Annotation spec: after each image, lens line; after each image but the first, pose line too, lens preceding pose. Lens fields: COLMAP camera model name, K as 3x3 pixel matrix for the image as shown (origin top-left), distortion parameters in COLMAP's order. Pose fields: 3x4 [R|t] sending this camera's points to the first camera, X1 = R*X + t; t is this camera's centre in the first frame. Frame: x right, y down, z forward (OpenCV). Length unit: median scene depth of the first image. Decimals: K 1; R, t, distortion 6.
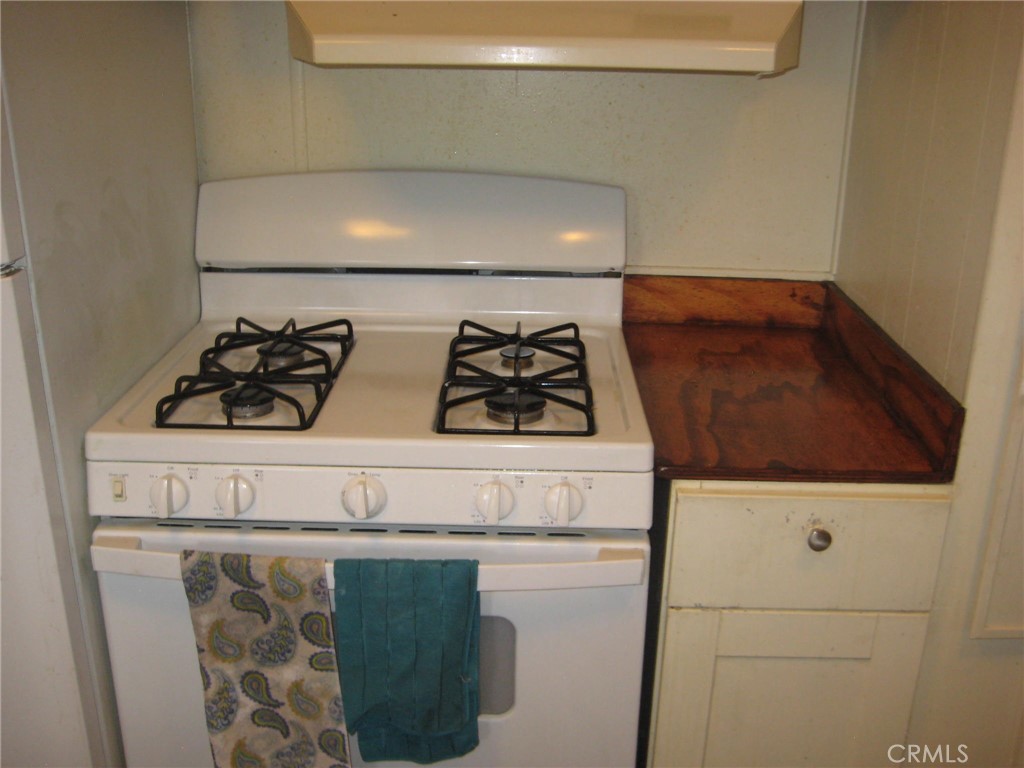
lens RADIAL K [[1073.6, 0, 515.9], [0, 1073.6, 390.0], [0, 0, 1]] dist [-0.152568, 0.197568]
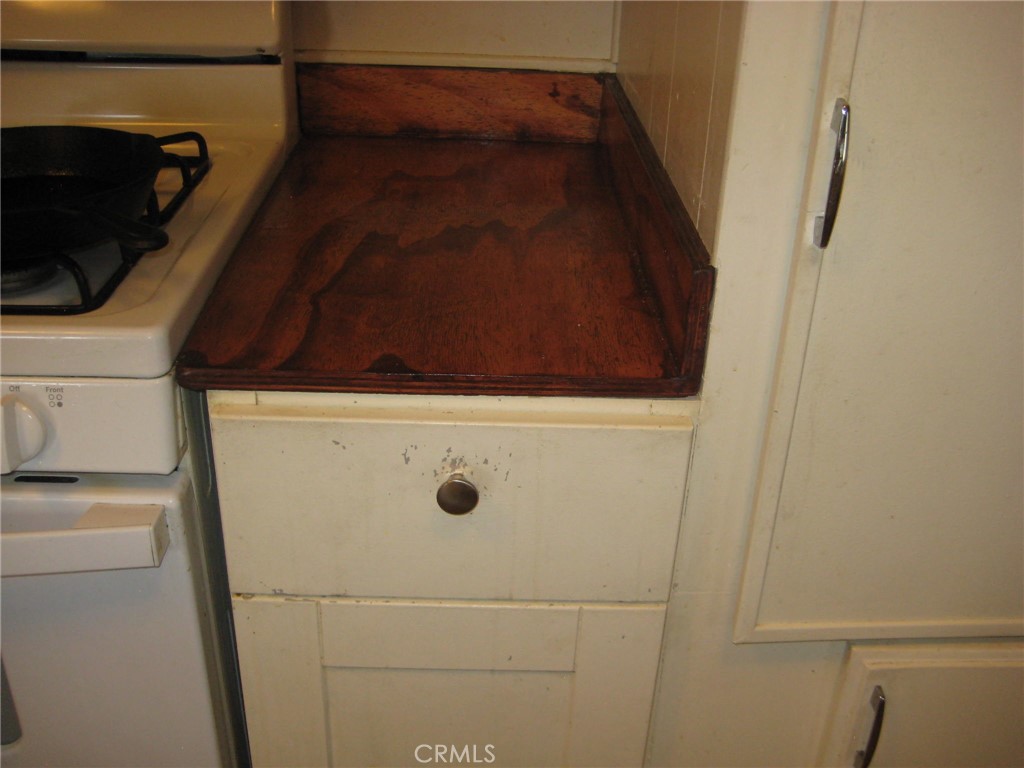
lens RADIAL K [[1073.6, 0, 515.9], [0, 1073.6, 390.0], [0, 0, 1]] dist [-0.152568, 0.197568]
pose [[0.998960, -0.003826, 0.045432, 0.279454], [-0.002838, 0.989322, 0.145719, -0.000525], [-0.045504, -0.145697, 0.988282, 0.410338]]
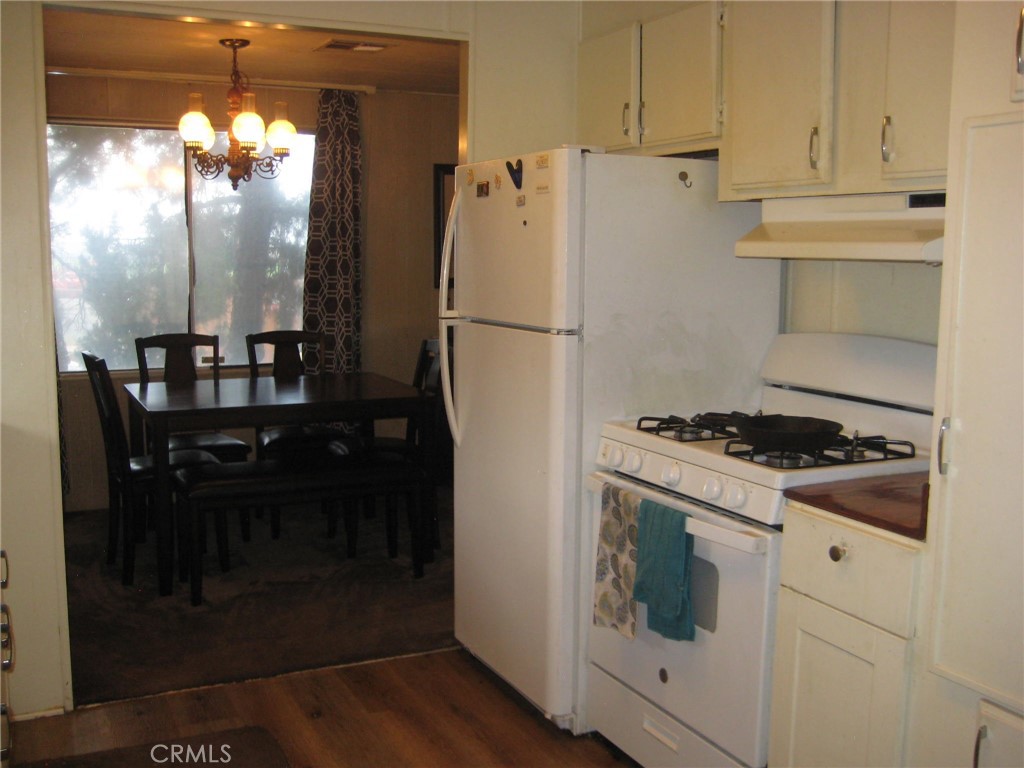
lens RADIAL K [[1073.6, 0, 515.9], [0, 1073.6, 390.0], [0, 0, 1]] dist [-0.152568, 0.197568]
pose [[0.453716, 0.106020, -0.884817, 1.322605], [-0.312327, 0.948838, -0.046464, 0.127239], [0.834622, 0.297434, 0.463615, -0.134343]]
